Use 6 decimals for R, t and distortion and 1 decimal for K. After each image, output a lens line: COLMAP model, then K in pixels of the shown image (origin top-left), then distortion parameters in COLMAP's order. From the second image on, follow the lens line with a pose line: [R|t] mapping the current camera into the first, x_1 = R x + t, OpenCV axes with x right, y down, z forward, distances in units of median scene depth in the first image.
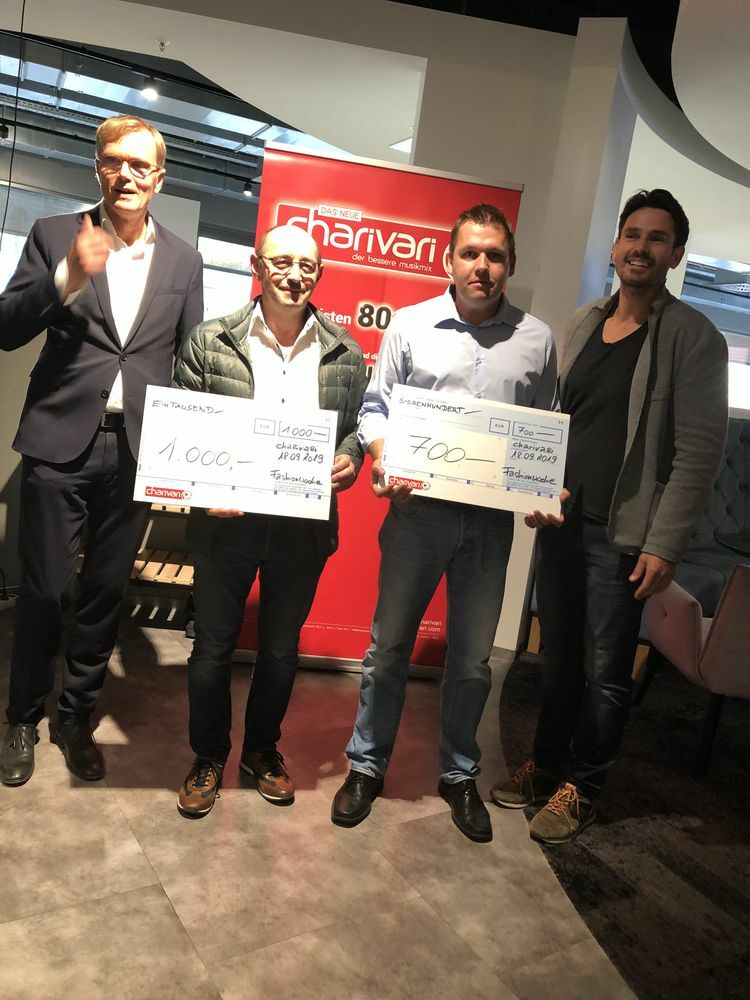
lens RADIAL K [[809.8, 0, 377.3], [0, 809.8, 494.7], [0, 0, 1]] dist [0.016638, 0.011329]
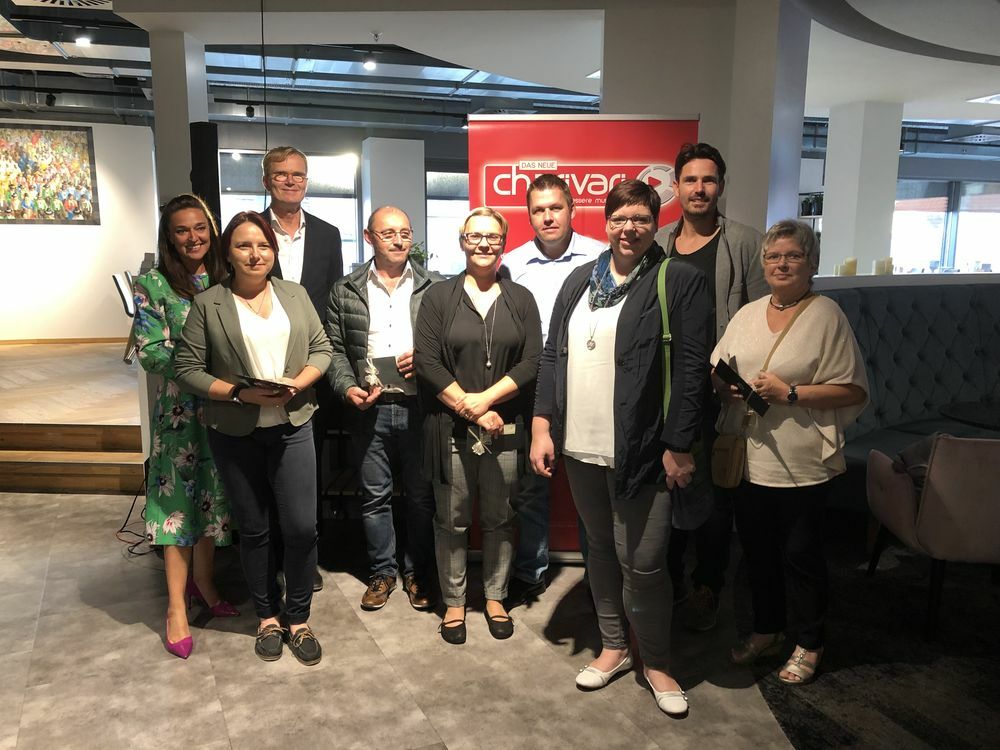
lens RADIAL K [[809.8, 0, 497.3], [0, 809.8, 378.7], [0, 0, 1]] dist [0.016638, 0.011329]
pose [[0.981451, -0.108148, -0.158296, 0.062150], [0.104878, 0.994065, -0.028897, -0.024740], [0.160482, 0.011759, 0.986969, -0.188817]]
